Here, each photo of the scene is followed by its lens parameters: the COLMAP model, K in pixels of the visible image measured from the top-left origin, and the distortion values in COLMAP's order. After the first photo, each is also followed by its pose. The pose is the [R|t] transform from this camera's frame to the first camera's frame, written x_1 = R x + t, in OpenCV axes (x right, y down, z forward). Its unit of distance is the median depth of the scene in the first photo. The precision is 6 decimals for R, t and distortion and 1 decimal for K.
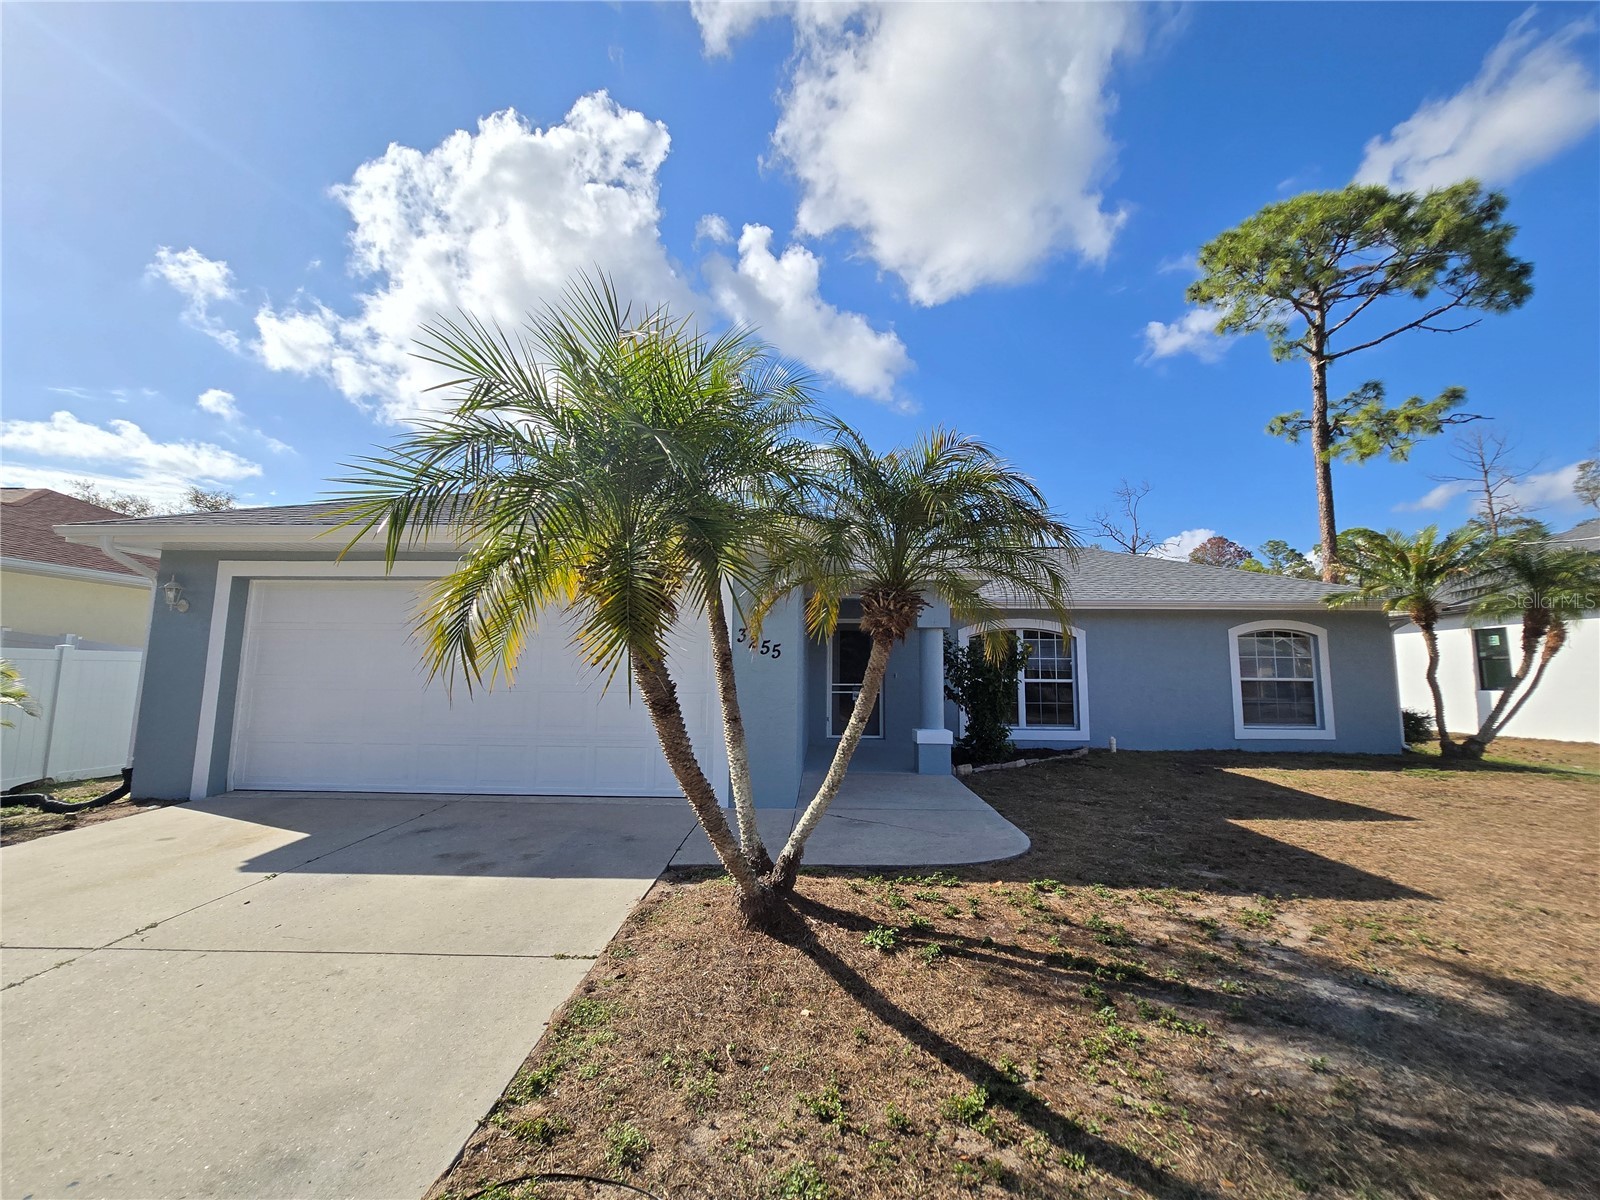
lens RADIAL K [[654.7, 0, 802.5], [0, 654.7, 599.0], [0, 0, 1]] dist [-0.000122, 0.001134]
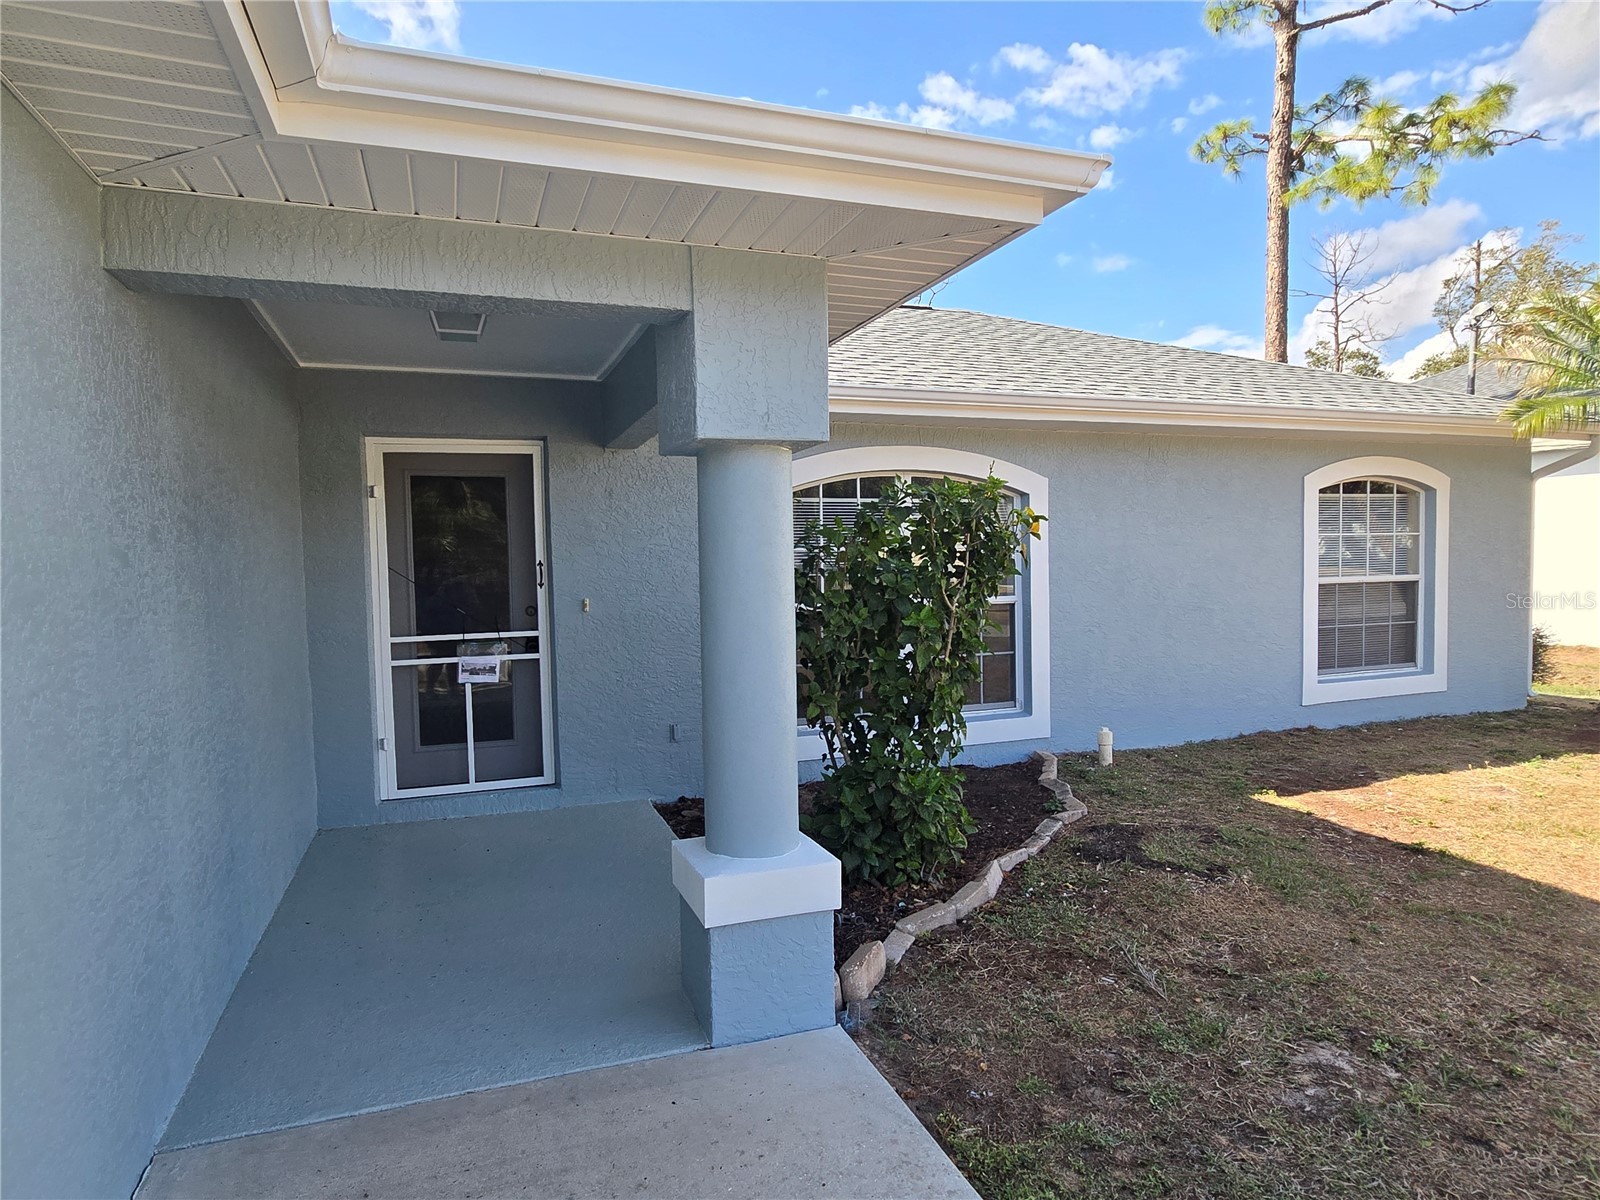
lens RADIAL K [[923.3, 0, 801.0], [0, 923.3, 605.0], [0, 0, 1]] dist [0.007175, 0.001837]
pose [[0.925193, -0.045979, 0.376702, 0.061996], [-0.016359, 0.986878, 0.160634, 0.035795], [-0.379145, -0.154780, 0.912301, 0.504194]]
